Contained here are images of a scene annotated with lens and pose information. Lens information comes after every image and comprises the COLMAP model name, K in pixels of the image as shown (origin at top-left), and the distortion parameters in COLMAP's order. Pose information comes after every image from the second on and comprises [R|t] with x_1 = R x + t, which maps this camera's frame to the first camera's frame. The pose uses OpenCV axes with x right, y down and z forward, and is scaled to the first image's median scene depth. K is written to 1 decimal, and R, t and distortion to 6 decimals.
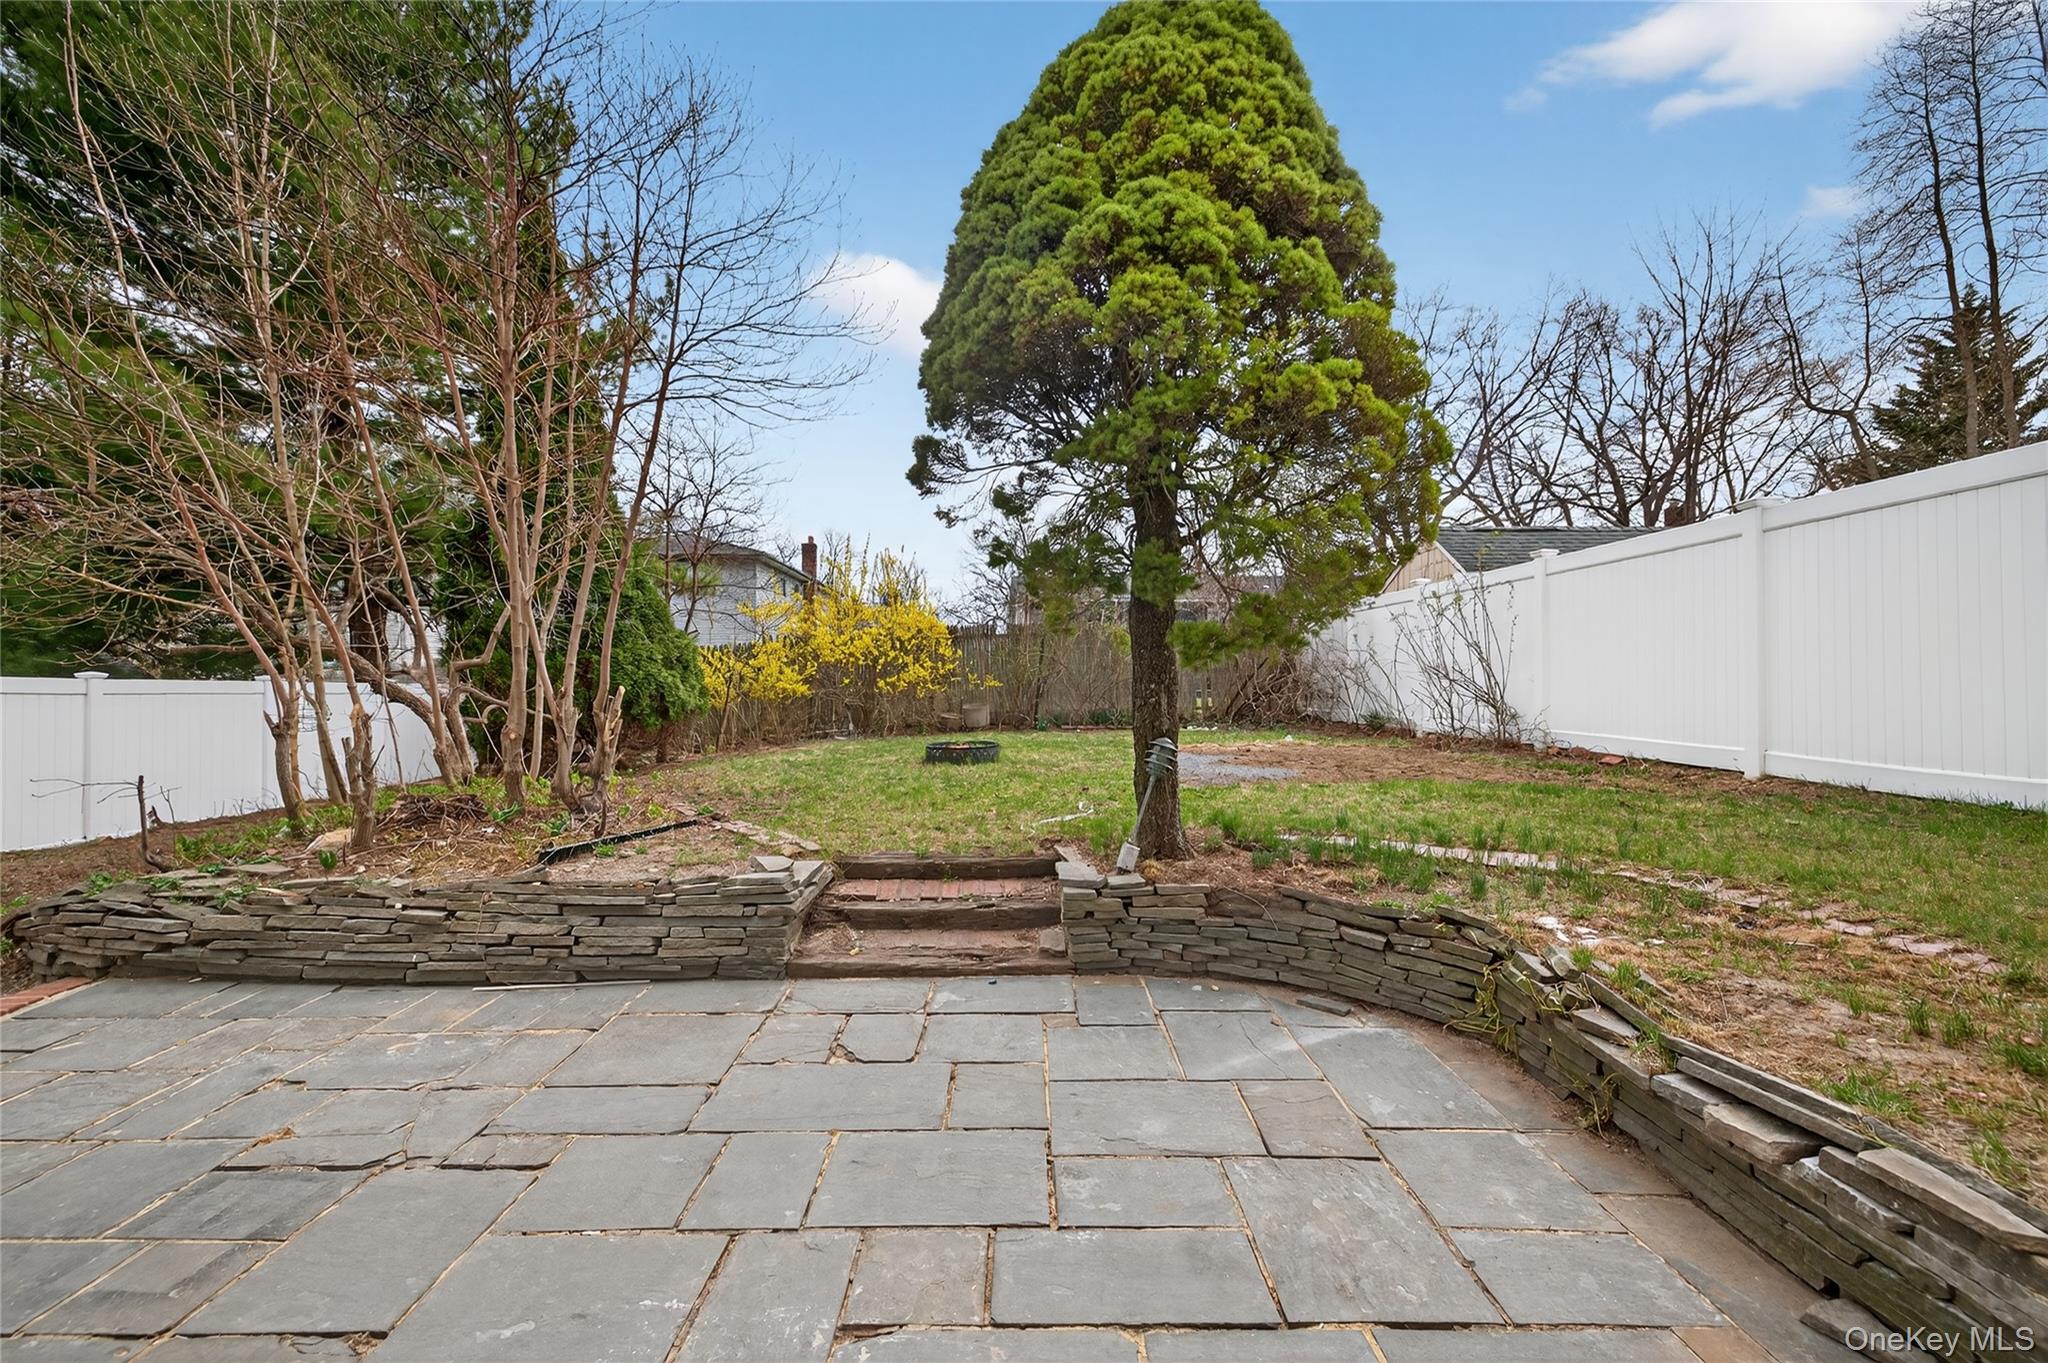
lens RADIAL K [[864.0, 0, 1027.1], [0, 864.0, 662.5], [0, 0, 1]] dist [0.000334, -0.000123]
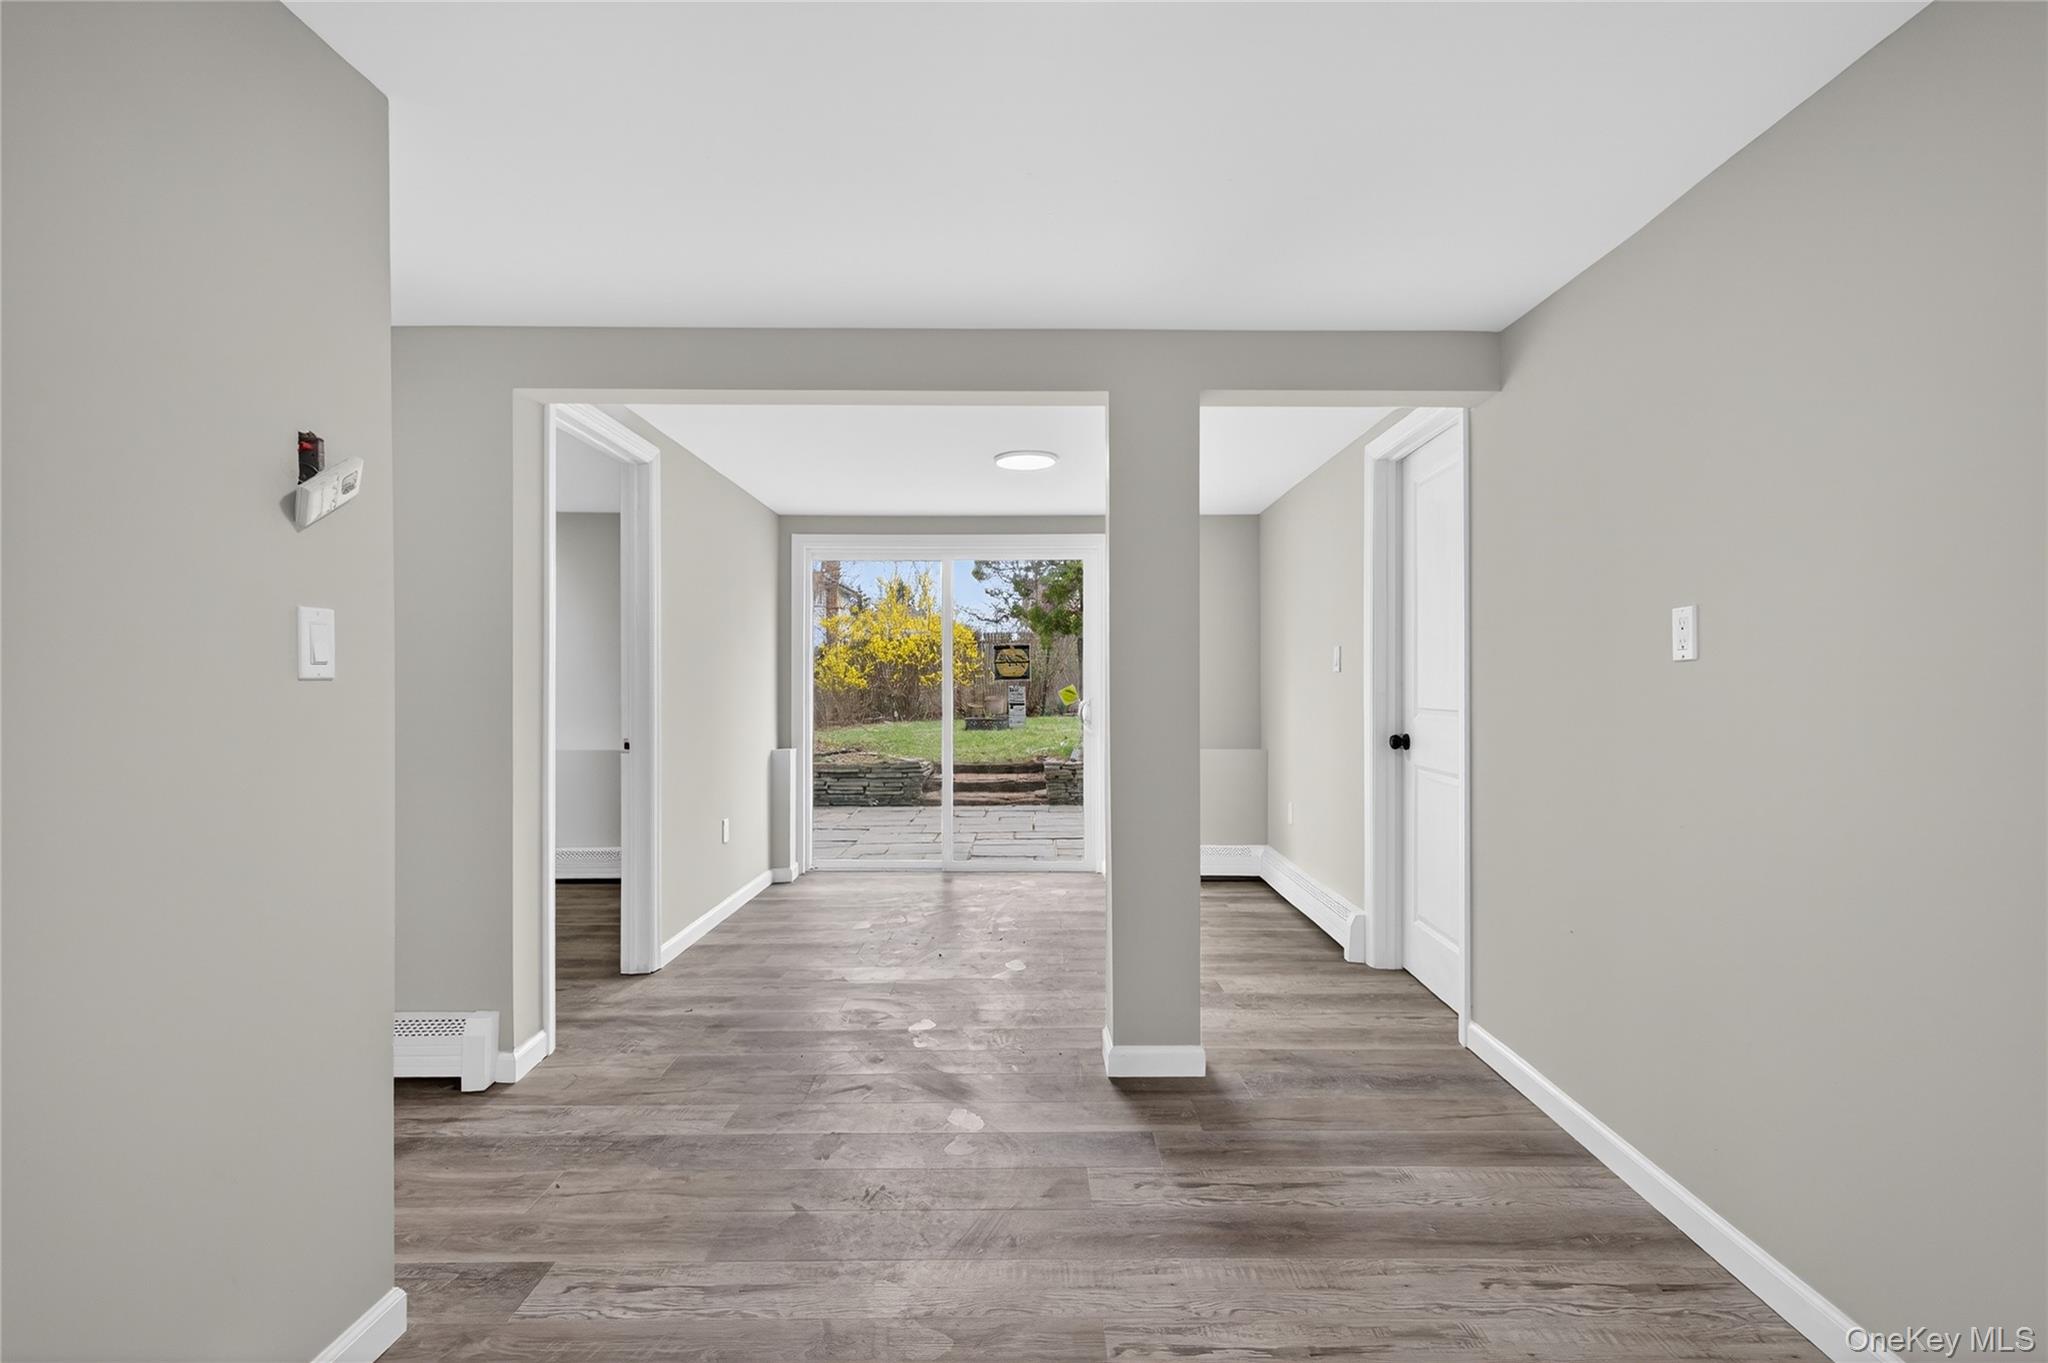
lens RADIAL K [[864.0, 0, 1027.1], [0, 864.0, 662.5], [0, 0, 1]] dist [0.000334, -0.000123]
pose [[0.999838, 0.001413, -0.017962, 0.025857], [-0.001402, 0.999999, 0.000596, -0.004028], [0.017963, -0.000570, 0.999838, -0.903439]]
